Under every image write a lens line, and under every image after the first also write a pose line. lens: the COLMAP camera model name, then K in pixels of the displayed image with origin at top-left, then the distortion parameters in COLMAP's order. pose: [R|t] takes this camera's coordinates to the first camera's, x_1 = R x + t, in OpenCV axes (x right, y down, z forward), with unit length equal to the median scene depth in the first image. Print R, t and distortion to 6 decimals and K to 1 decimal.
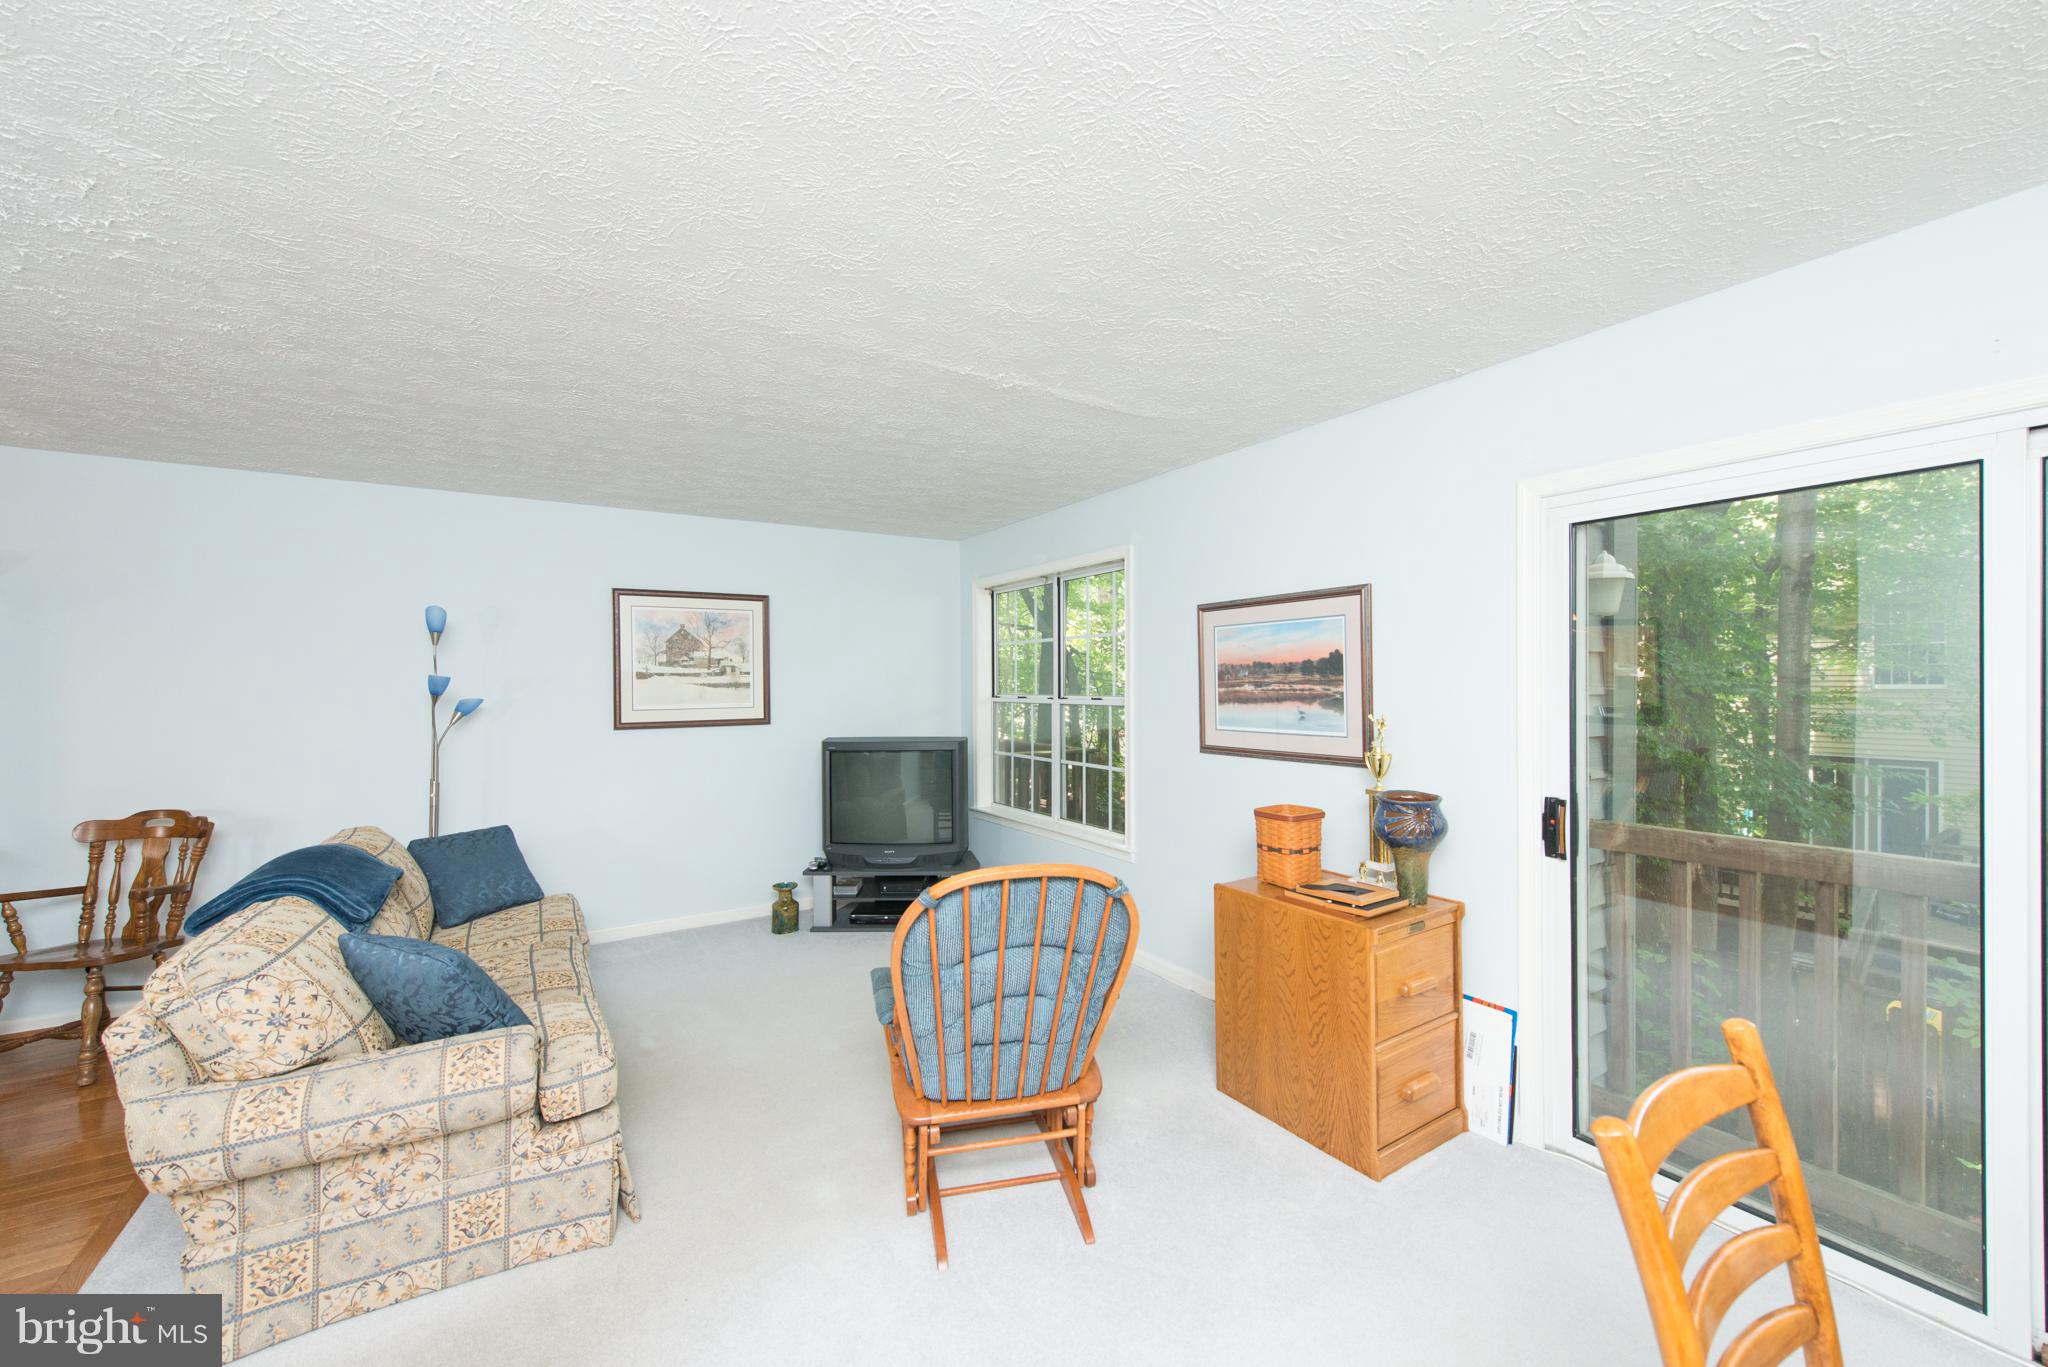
lens RADIAL K [[792.8, 0, 1035.4], [0, 792.8, 682.2], [0, 0, 1]] dist [0.011960, -0.002961]
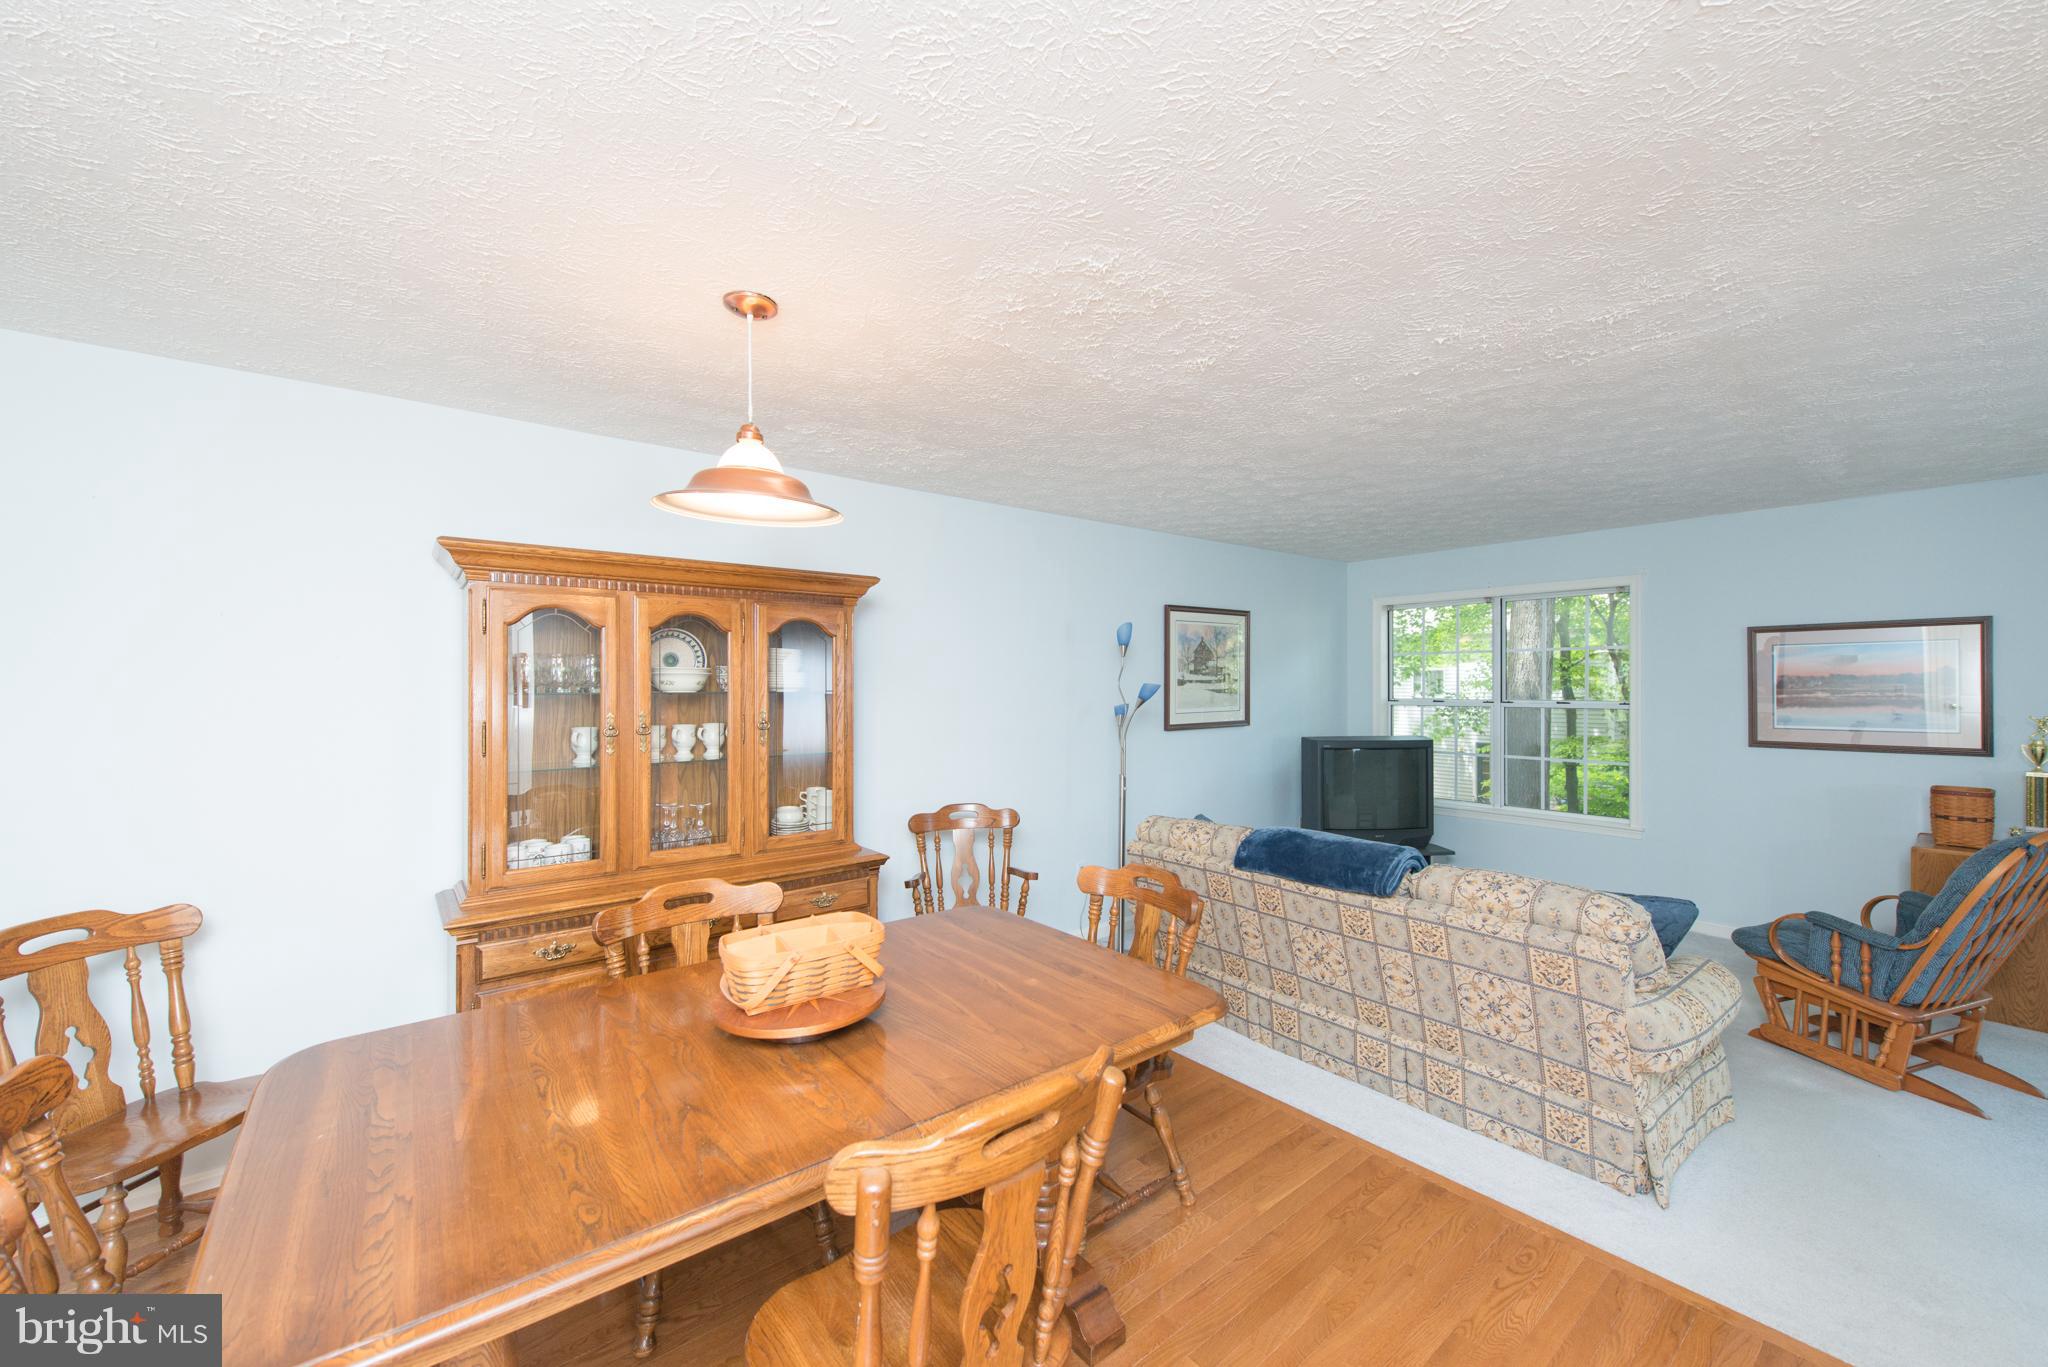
lens RADIAL K [[792.8, 0, 1036.3], [0, 792.8, 684.9], [0, 0, 1]] dist [0.011960, -0.002961]
pose [[0.993464, 0.000568, 0.114147, -1.006203], [-0.000863, 0.999996, 0.002535, -0.009412], [-0.114146, -0.002617, 0.993461, -0.102355]]
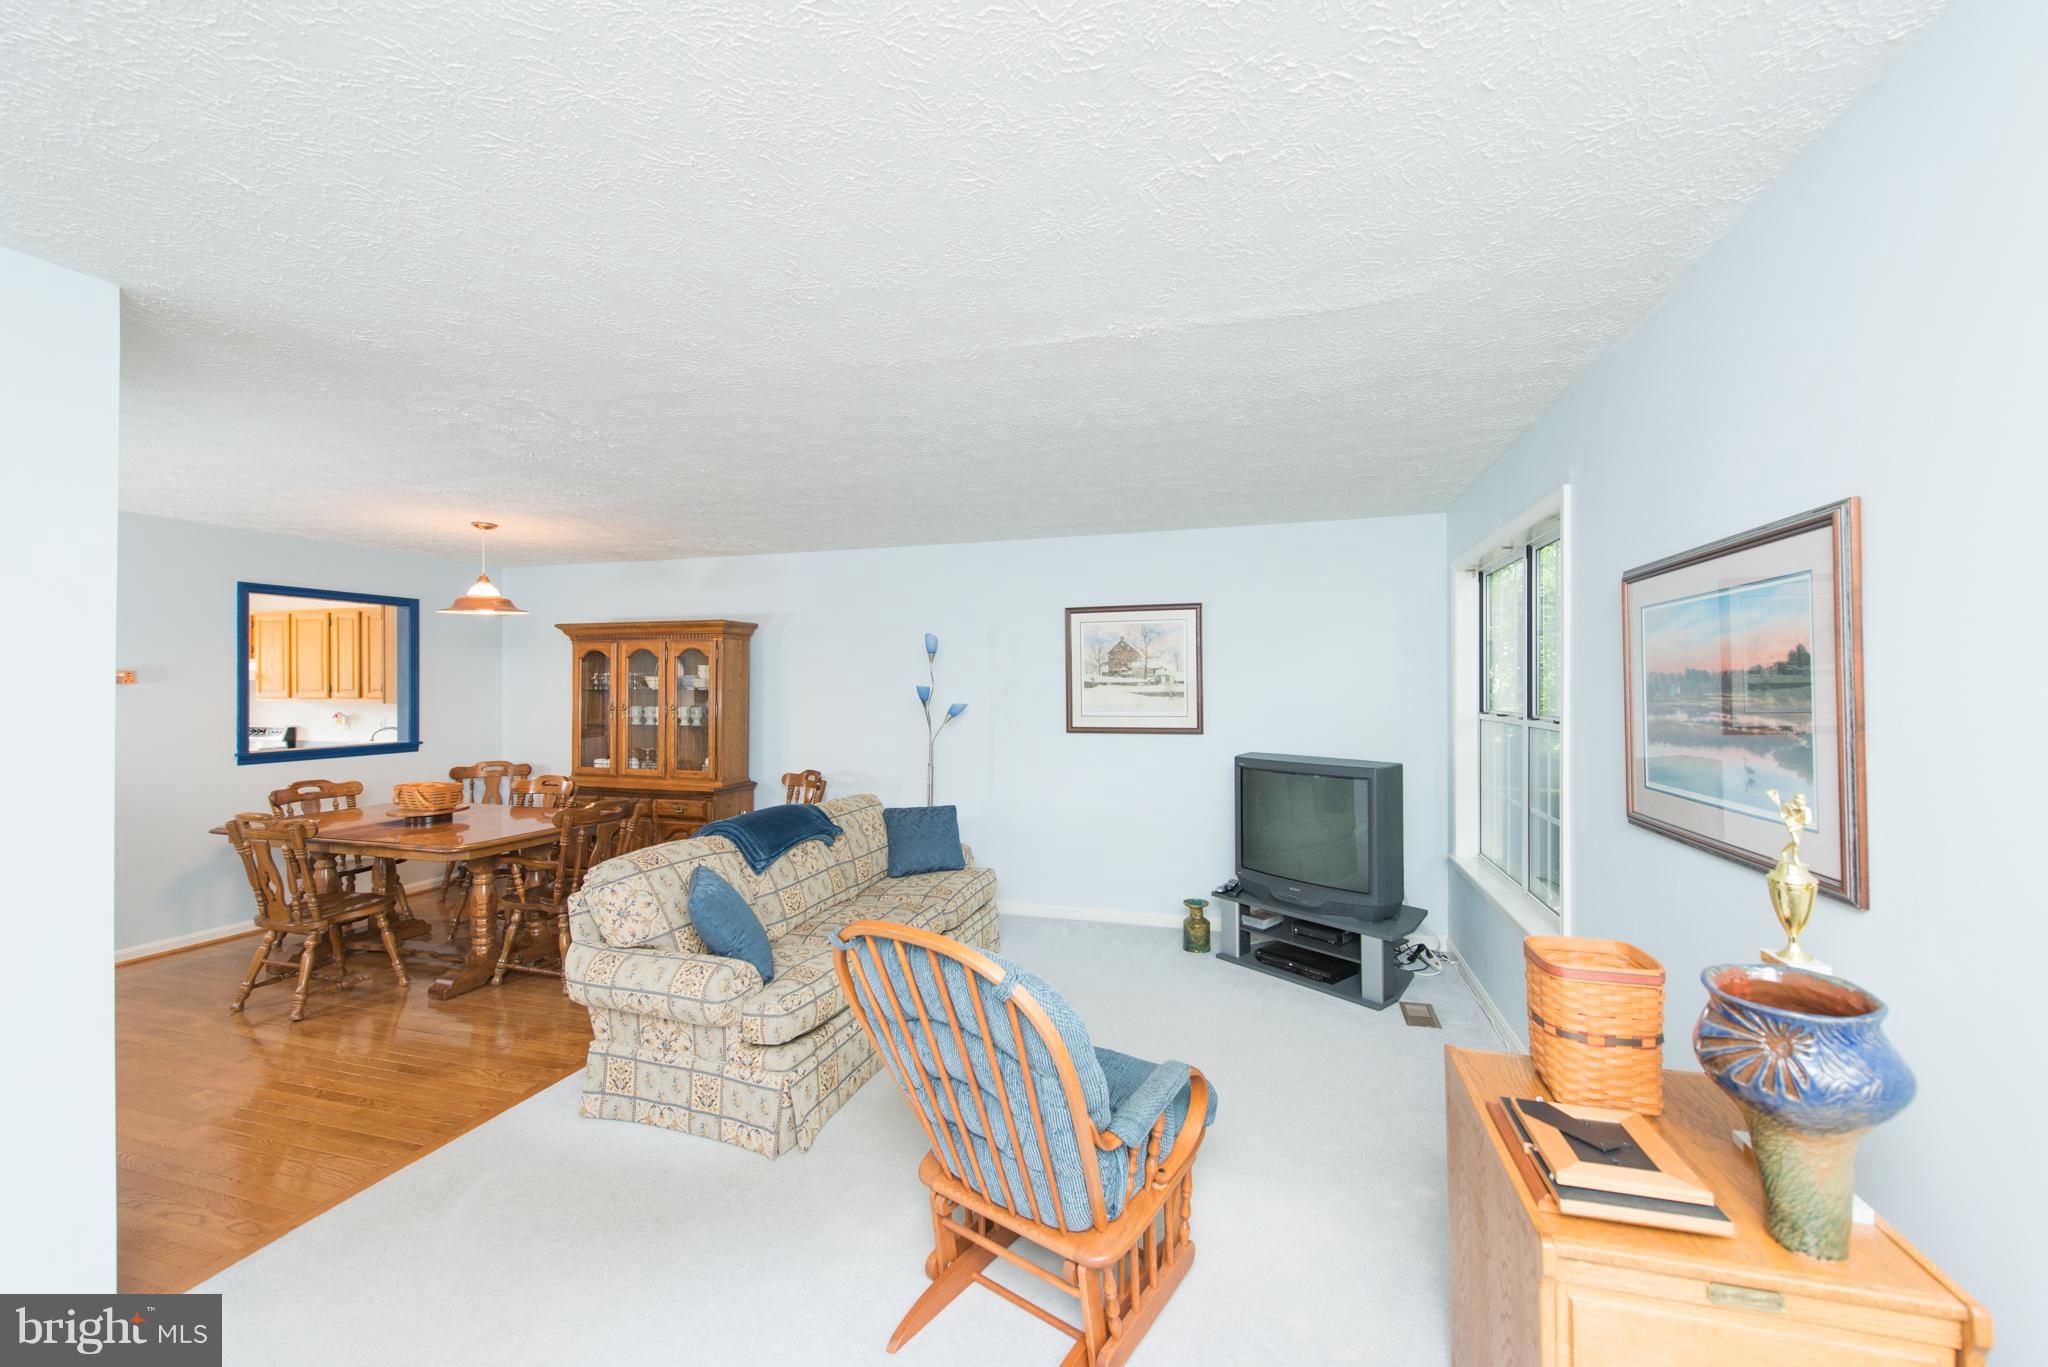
lens RADIAL K [[792.8, 0, 1040.6], [0, 792.8, 678.6], [0, 0, 1]] dist [0.011960, -0.002961]
pose [[0.656313, -0.002347, -0.754485, 0.358351], [-0.001050, 0.999991, -0.004024, -0.015060], [0.754488, 0.003433, 0.656305, 0.275526]]
